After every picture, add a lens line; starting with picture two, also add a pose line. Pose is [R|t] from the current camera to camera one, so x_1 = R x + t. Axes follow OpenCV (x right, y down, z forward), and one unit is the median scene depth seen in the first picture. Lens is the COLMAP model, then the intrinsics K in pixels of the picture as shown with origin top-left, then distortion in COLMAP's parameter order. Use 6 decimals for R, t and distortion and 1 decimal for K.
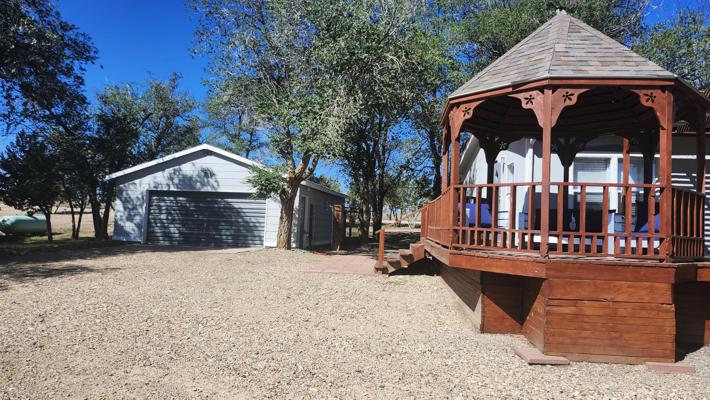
lens RADIAL K [[513.4, 0, 355.0], [0, 513.4, 200.0], [0, 0, 1]] dist [0.087648, -0.136893]
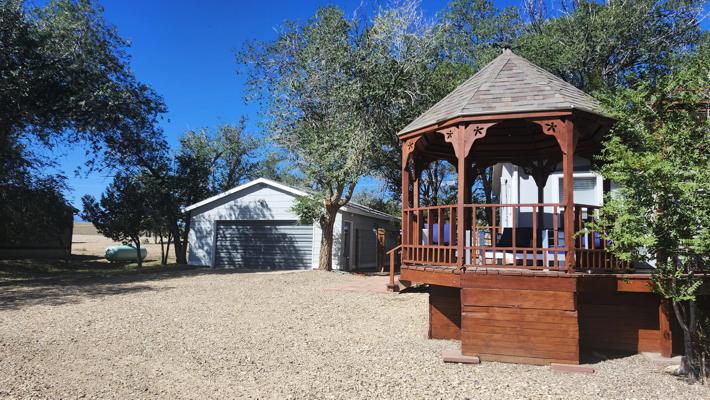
lens RADIAL K [[513.4, 0, 355.0], [0, 513.4, 200.0], [0, 0, 1]] dist [0.087648, -0.136893]
pose [[0.981550, -0.037675, -0.187459, 0.138104], [0.028654, 0.998308, -0.050604, 0.002623], [0.189049, 0.044298, 0.980968, -0.070607]]
